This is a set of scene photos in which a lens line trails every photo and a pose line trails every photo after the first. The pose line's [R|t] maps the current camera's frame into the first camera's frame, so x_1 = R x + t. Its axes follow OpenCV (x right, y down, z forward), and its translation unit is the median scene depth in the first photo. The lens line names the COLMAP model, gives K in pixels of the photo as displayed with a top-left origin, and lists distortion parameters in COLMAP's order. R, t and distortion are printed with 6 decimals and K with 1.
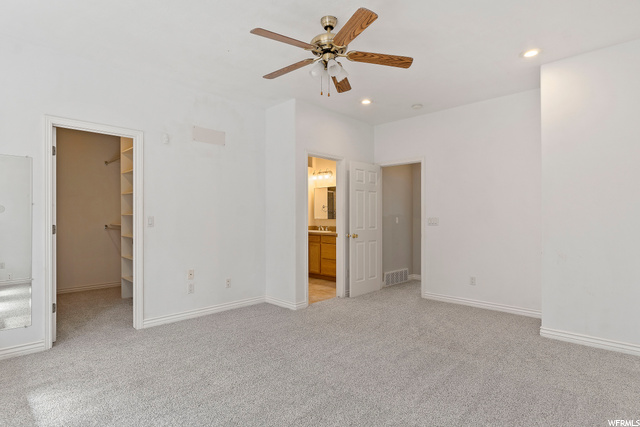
lens RADIAL K [[337.1, 0, 317.5], [0, 337.1, 214.8], [0, 0, 1]] dist [0.003883, -0.000410]
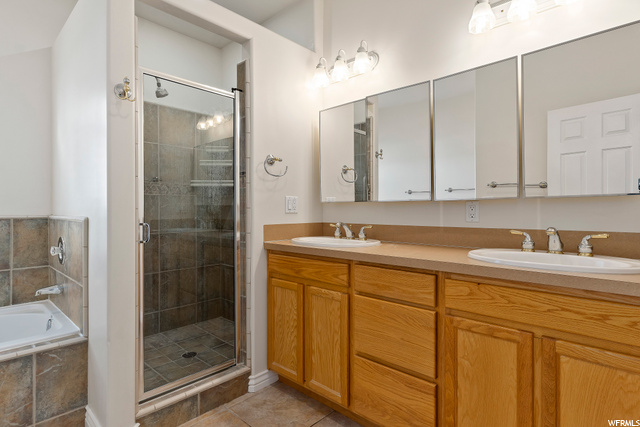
lens RADIAL K [[337.1, 0, 317.5], [0, 337.1, 214.8], [0, 0, 1]] dist [0.003883, -0.000410]
pose [[0.999834, -0.000996, 0.018176, -0.018948], [0.000400, 0.999464, 0.032725, 0.014104], [-0.018199, -0.032712, 0.999299, 0.672303]]
